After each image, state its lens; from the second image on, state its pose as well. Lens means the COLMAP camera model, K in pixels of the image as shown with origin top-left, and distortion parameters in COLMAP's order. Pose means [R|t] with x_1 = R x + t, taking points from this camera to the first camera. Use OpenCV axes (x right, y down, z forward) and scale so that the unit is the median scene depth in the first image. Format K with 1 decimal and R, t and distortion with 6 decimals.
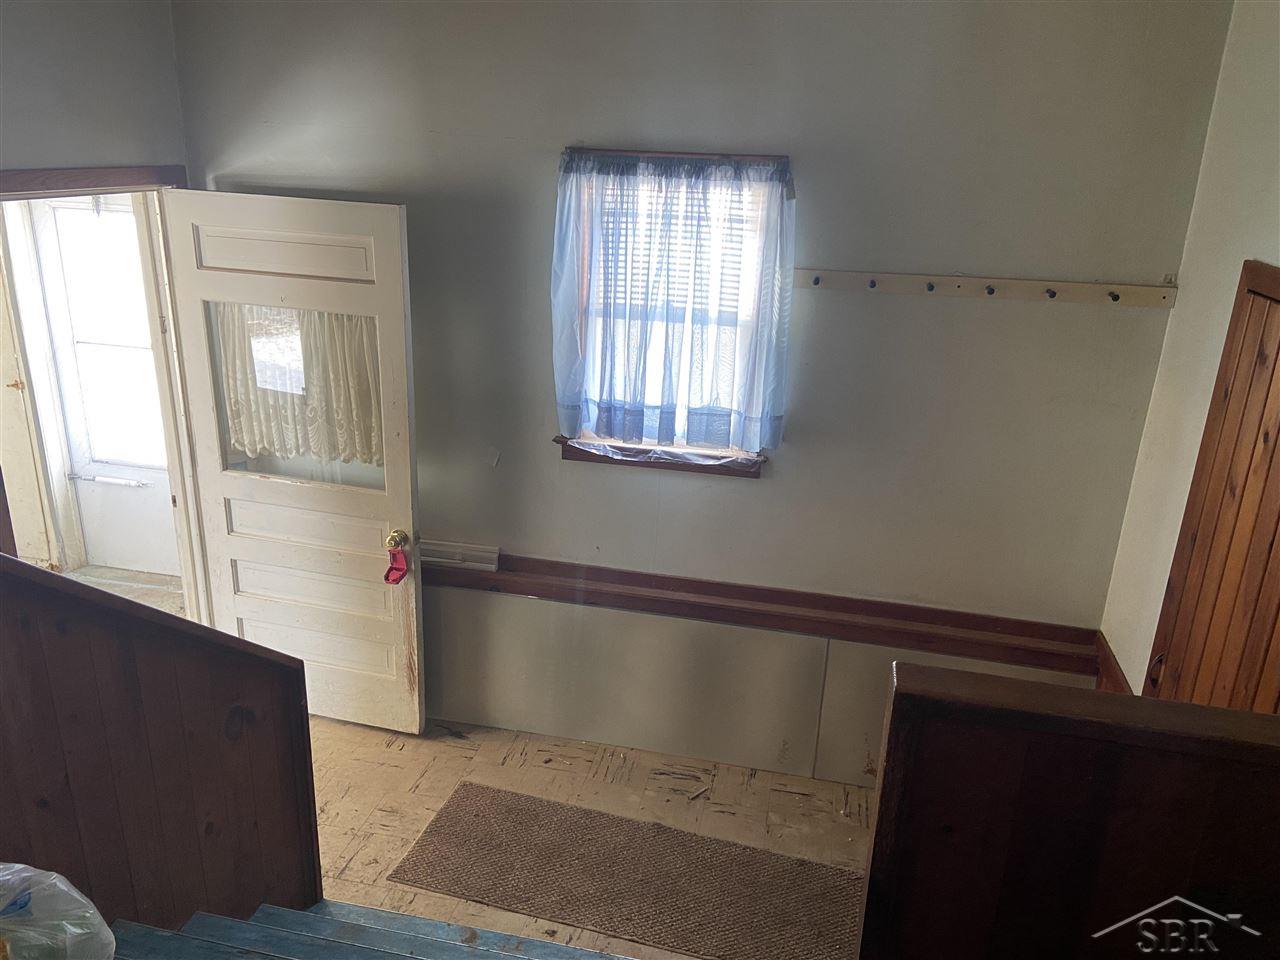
lens RADIAL K [[969.9, 0, 641.8], [0, 969.9, 483.0], [0, 0, 1]] dist [0.048625, -0.005343]
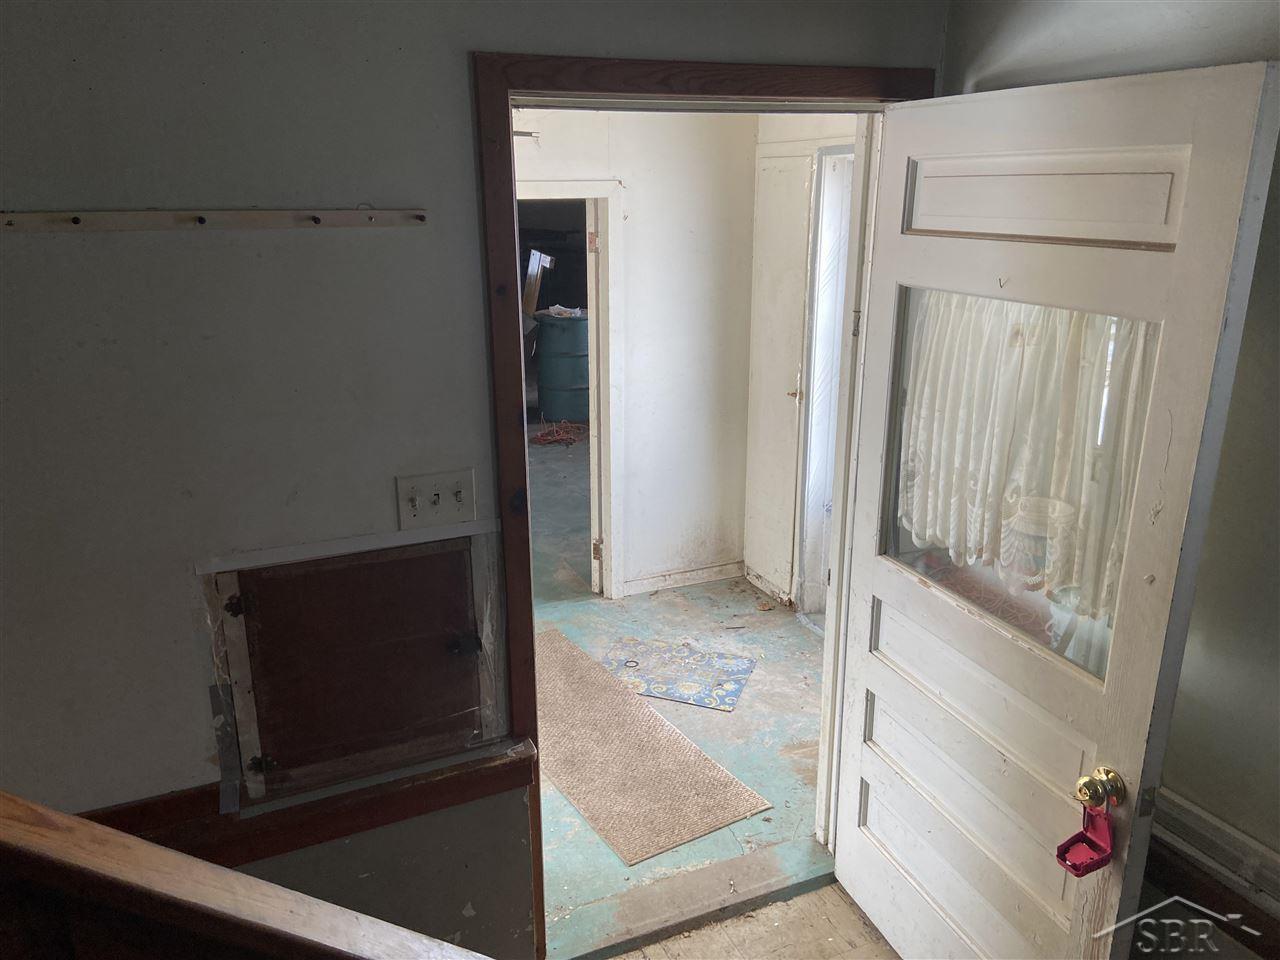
lens RADIAL K [[969.9, 0, 641.8], [0, 969.9, 483.0], [0, 0, 1]] dist [0.048625, -0.005343]
pose [[0.598902, 0.199609, -0.775547, -0.040410], [-0.234512, 0.969698, 0.068481, -0.066800], [0.765716, 0.140862, 0.627565, 0.492285]]
